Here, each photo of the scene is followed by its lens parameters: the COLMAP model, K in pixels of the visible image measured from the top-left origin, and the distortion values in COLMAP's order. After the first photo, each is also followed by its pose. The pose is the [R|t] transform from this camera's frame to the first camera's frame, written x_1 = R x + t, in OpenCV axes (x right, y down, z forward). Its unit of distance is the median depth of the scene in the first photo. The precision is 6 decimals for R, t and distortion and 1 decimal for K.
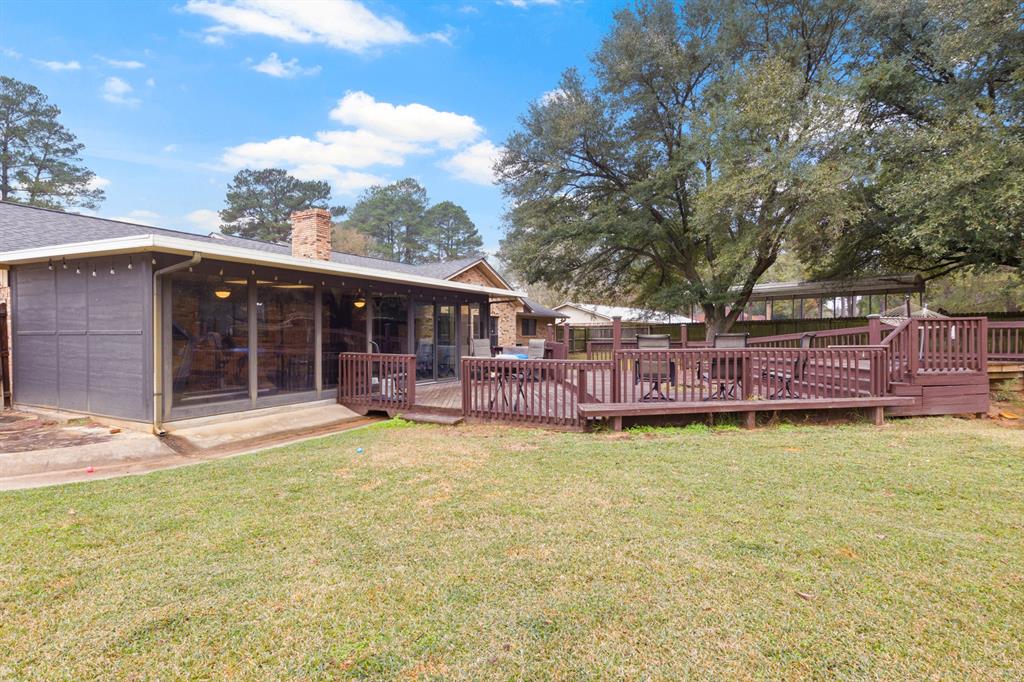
lens RADIAL K [[508.8, 0, 514.8], [0, 508.8, 339.2], [0, 0, 1]] dist [-0.000026, -0.004673]
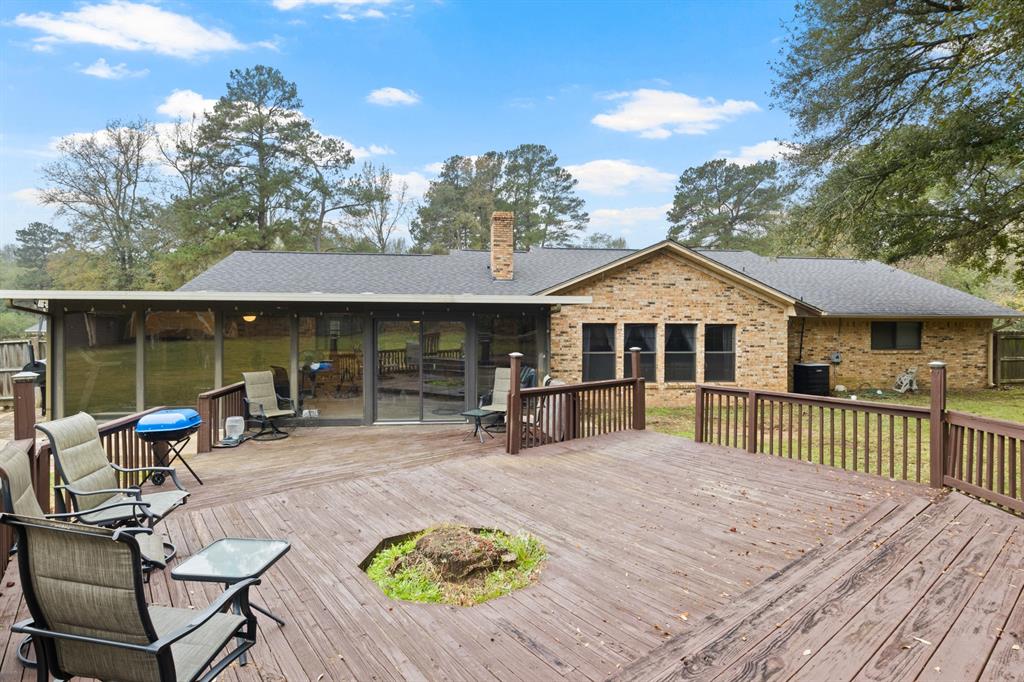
lens RADIAL K [[508.8, 0, 514.8], [0, 508.8, 339.2], [0, 0, 1]] dist [-0.000026, -0.004673]
pose [[0.613126, 0.017463, -0.789792, 0.075005], [-0.001194, 0.999775, 0.021179, -0.009548], [0.789984, -0.012042, 0.613009, 0.087515]]
